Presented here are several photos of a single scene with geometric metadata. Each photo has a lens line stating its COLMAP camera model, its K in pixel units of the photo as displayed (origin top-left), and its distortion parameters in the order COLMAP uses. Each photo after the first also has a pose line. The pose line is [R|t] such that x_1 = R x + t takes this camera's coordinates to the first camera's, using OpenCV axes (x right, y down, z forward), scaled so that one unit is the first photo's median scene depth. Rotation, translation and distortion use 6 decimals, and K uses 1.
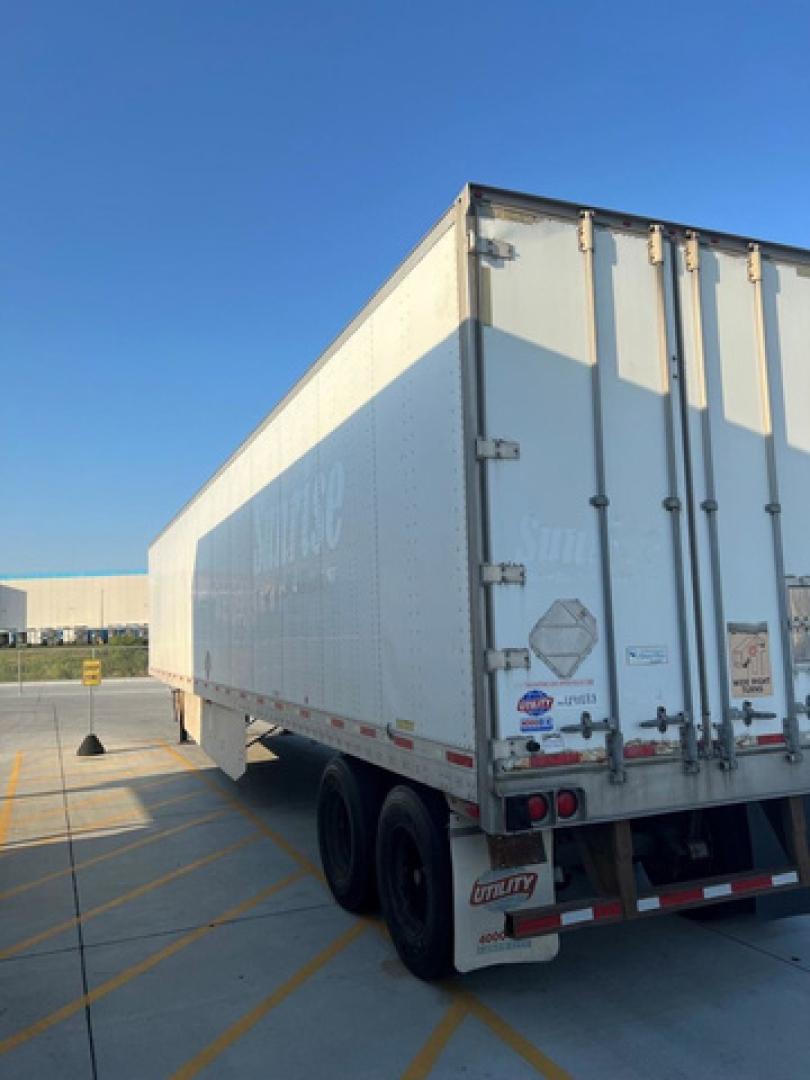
lens RADIAL K [[811.7, 0, 389.7], [0, 811.7, 542.3], [0, 0, 1]] dist [0.056005, -0.057698]
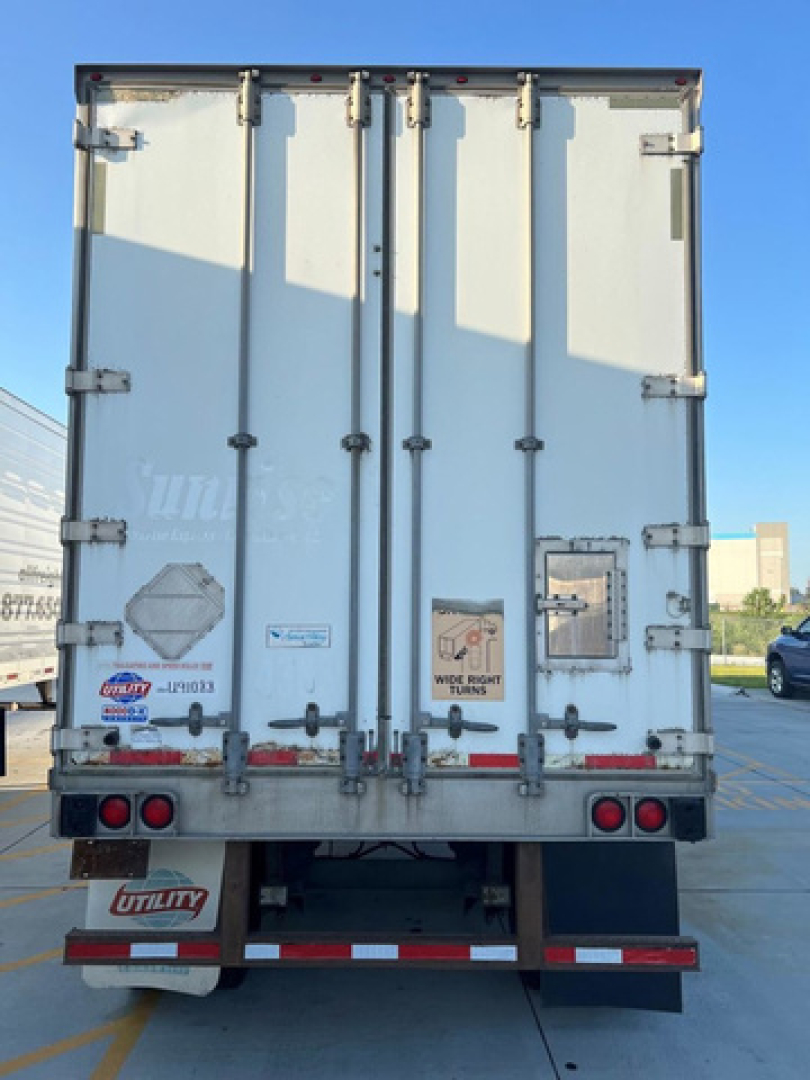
lens RADIAL K [[811.7, 0, 399.5], [0, 811.7, 542.8], [0, 0, 1]] dist [0.056005, -0.057698]
pose [[0.923717, 0.006075, -0.383028, 0.691517], [0.006288, 0.999499, 0.031017, 0.024807], [0.383025, -0.031060, 0.923216, 0.317822]]
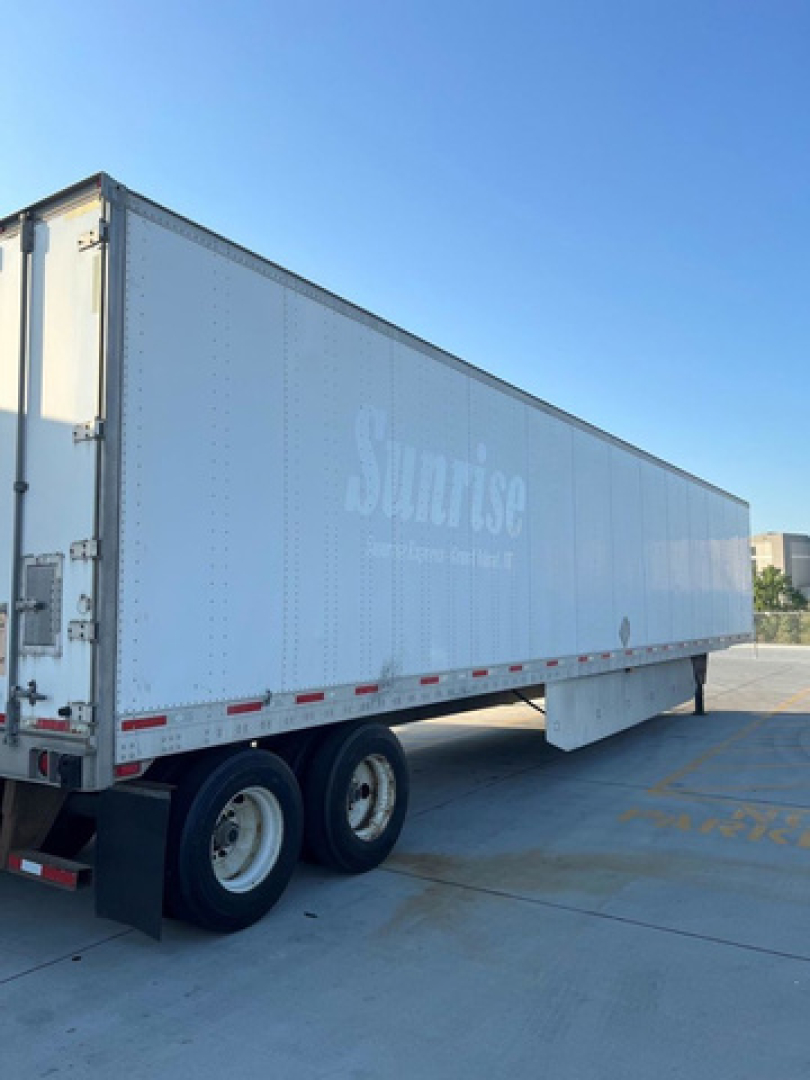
lens RADIAL K [[811.7, 0, 396.0], [0, 811.7, 540.8], [0, 0, 1]] dist [0.056005, -0.057698]
pose [[0.542888, -0.040380, -0.838834, 1.655934], [0.079182, 0.996855, 0.003259, 0.059427], [0.836064, -0.068189, 0.544378, 0.908468]]
